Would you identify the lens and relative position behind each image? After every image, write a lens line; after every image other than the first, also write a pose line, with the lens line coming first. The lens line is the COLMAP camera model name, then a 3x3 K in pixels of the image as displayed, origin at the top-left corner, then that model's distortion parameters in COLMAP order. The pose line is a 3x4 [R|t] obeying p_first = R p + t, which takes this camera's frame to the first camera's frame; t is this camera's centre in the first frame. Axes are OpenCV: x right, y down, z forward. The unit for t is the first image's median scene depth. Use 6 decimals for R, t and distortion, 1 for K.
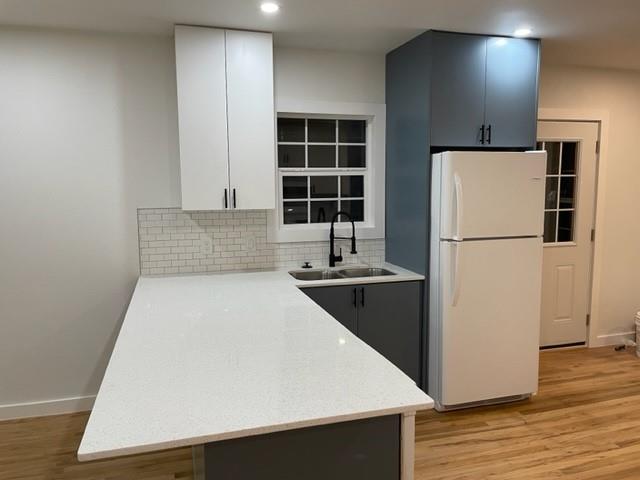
lens RADIAL K [[480.5, 0, 320.0], [0, 480.5, 240.0], [0, 0, 1]] dist [0.110854, -0.143684]
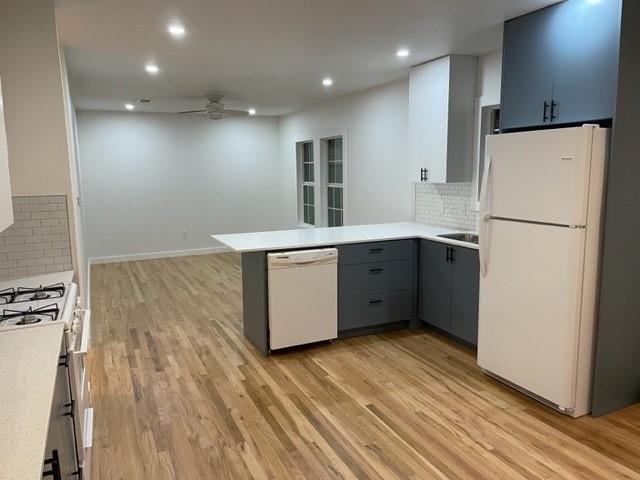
lens RADIAL K [[480.5, 0, 320.0], [0, 480.5, 240.0], [0, 0, 1]] dist [0.110854, -0.143684]
pose [[0.150085, 0.150353, -0.977174, 1.239448], [-0.103518, 0.985326, 0.135707, -0.055575], [0.983239, 0.080787, 0.163447, 0.436827]]
